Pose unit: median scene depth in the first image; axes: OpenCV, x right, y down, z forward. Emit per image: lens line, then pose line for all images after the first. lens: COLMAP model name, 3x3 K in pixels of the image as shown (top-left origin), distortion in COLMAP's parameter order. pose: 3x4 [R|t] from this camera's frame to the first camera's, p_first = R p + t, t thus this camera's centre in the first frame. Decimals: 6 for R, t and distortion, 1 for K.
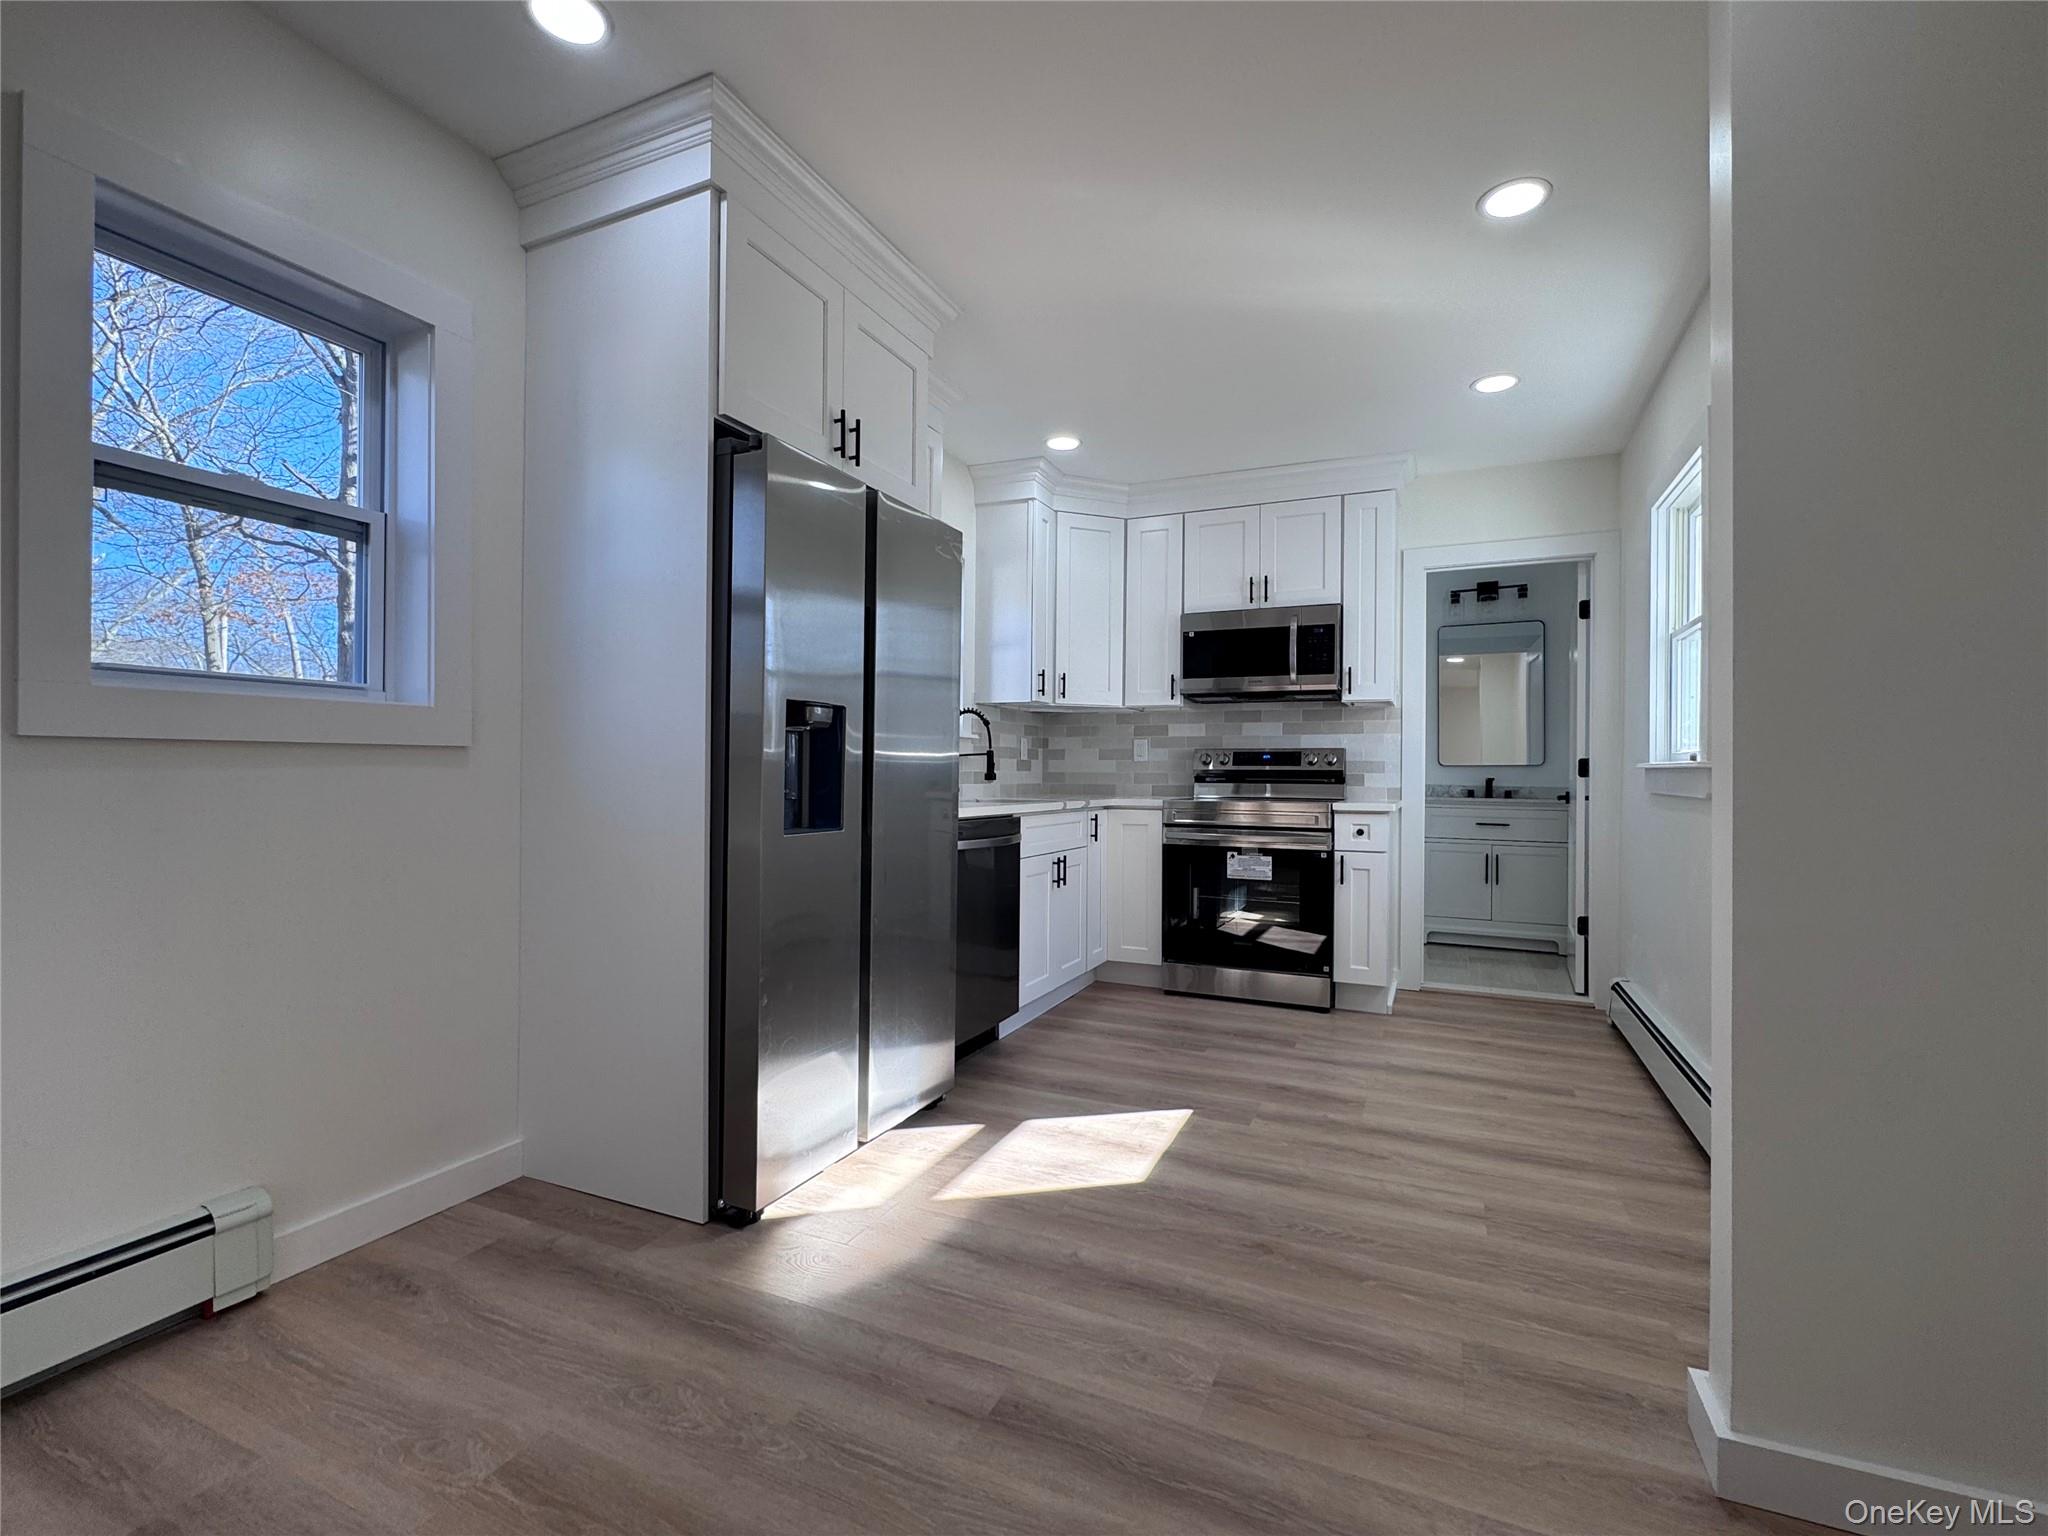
lens RADIAL K [[898.7, 0, 1032.1], [0, 898.7, 769.4], [0, 0, 1]] dist [-0.003689, 0.000444]
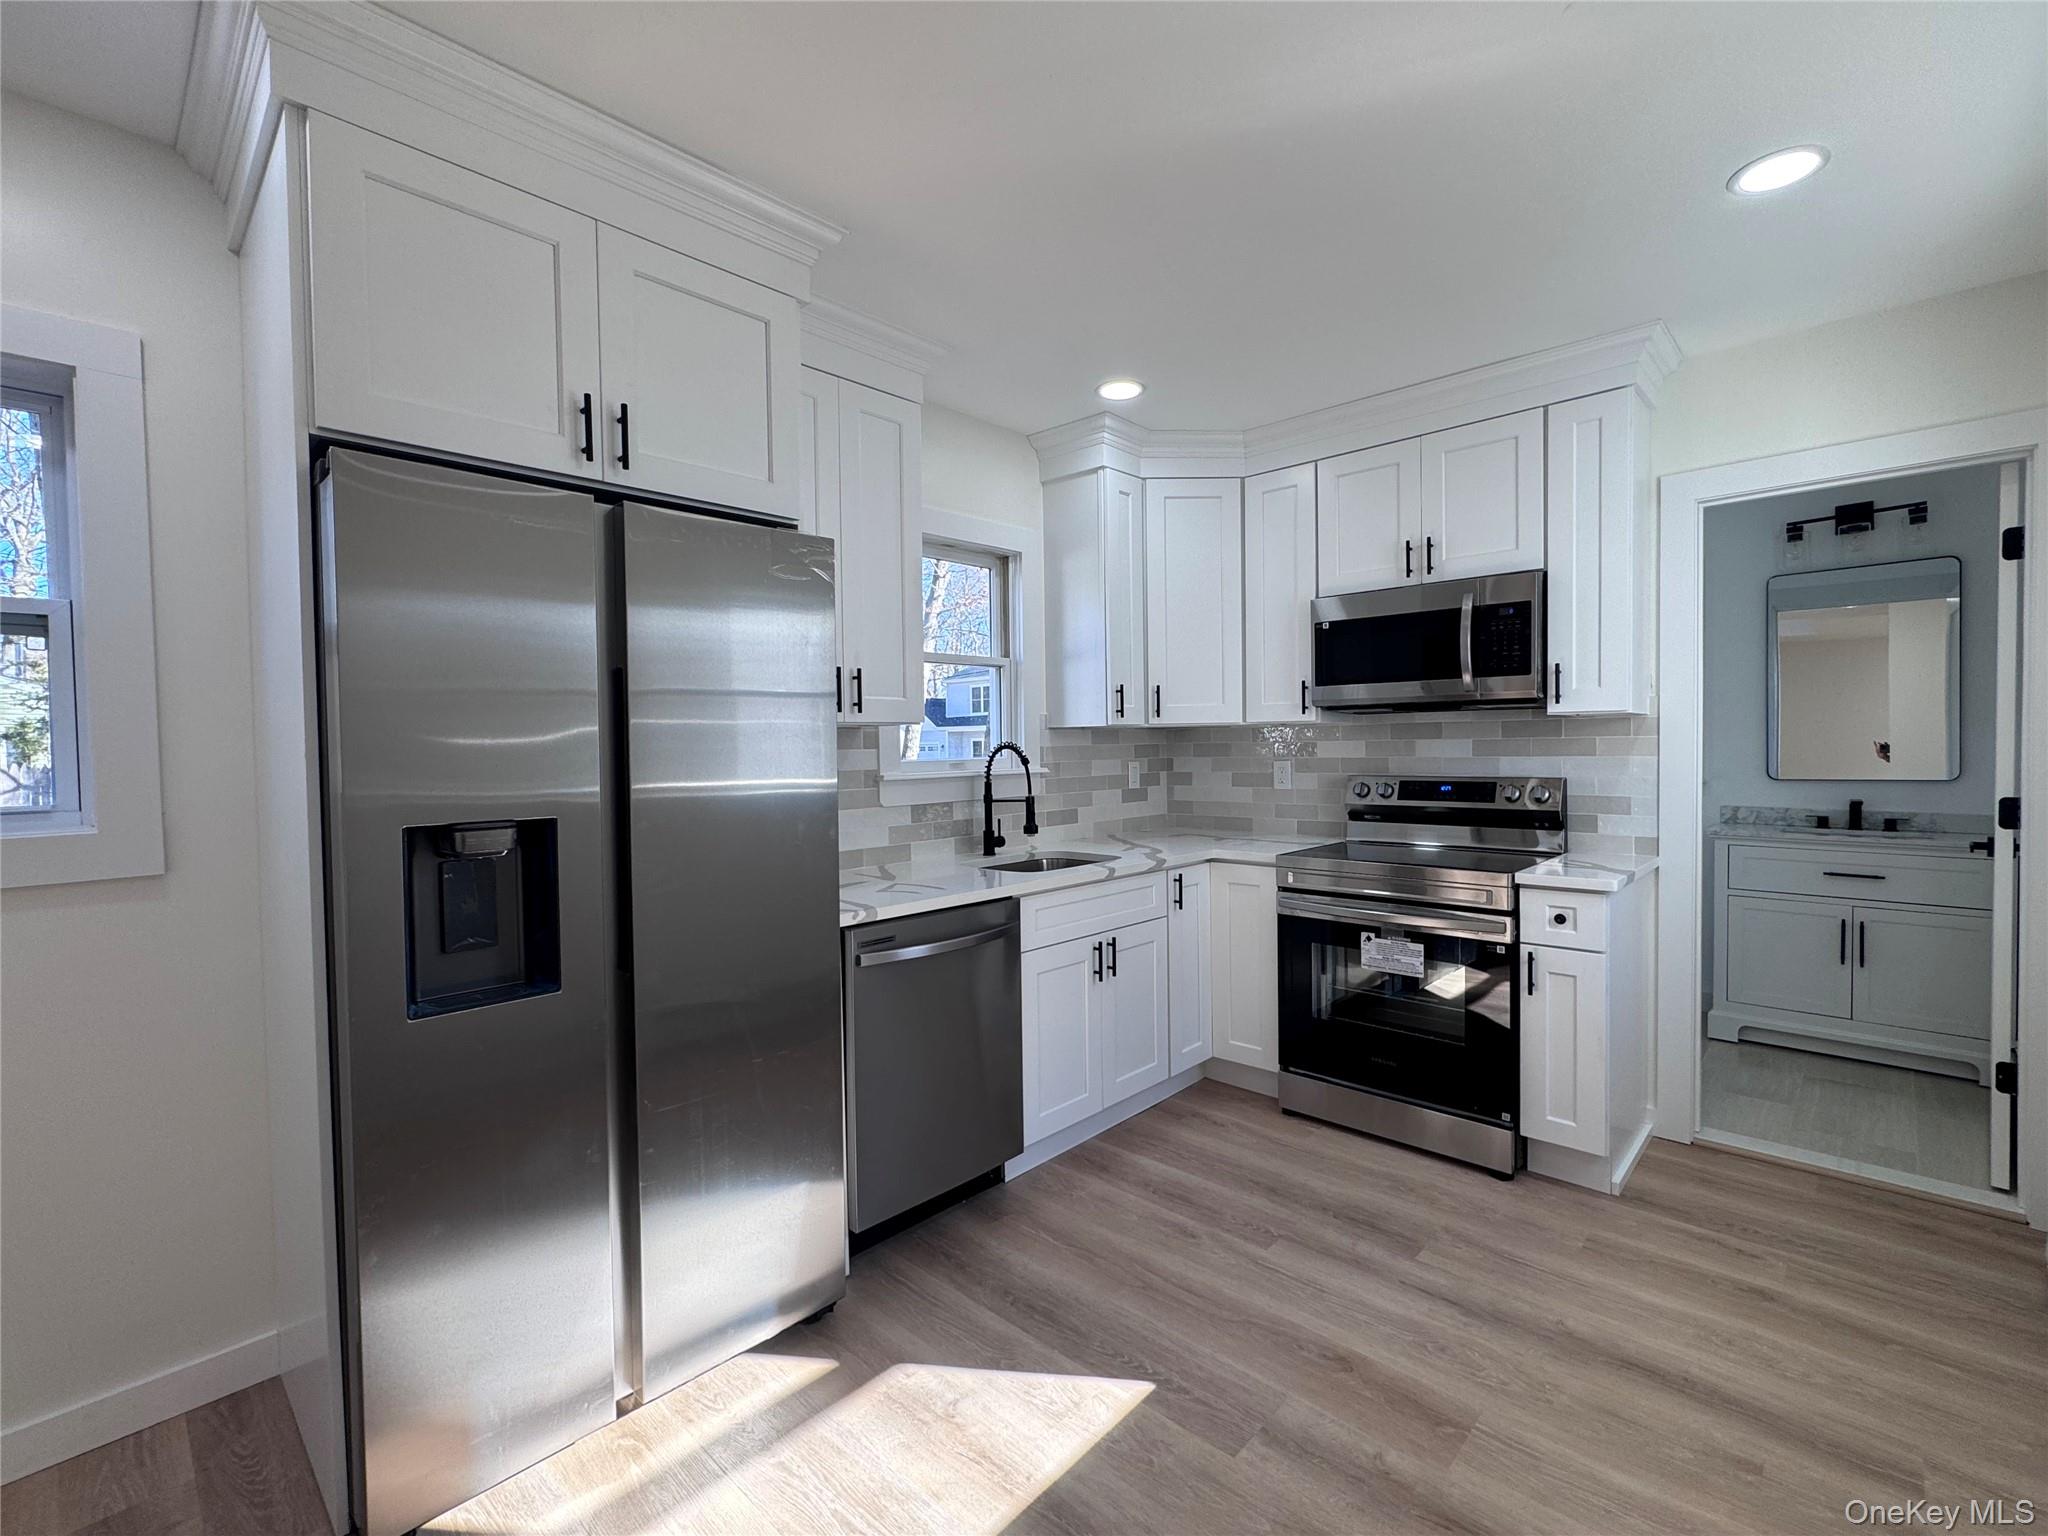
lens RADIAL K [[898.7, 0, 1023.2], [0, 898.7, 770.1], [0, 0, 1]] dist [-0.003689, 0.000444]
pose [[0.945902, -0.013572, -0.324168, 0.191012], [0.023426, 0.999374, 0.026514, -0.060880], [0.323605, -0.032674, 0.945628, 0.232900]]
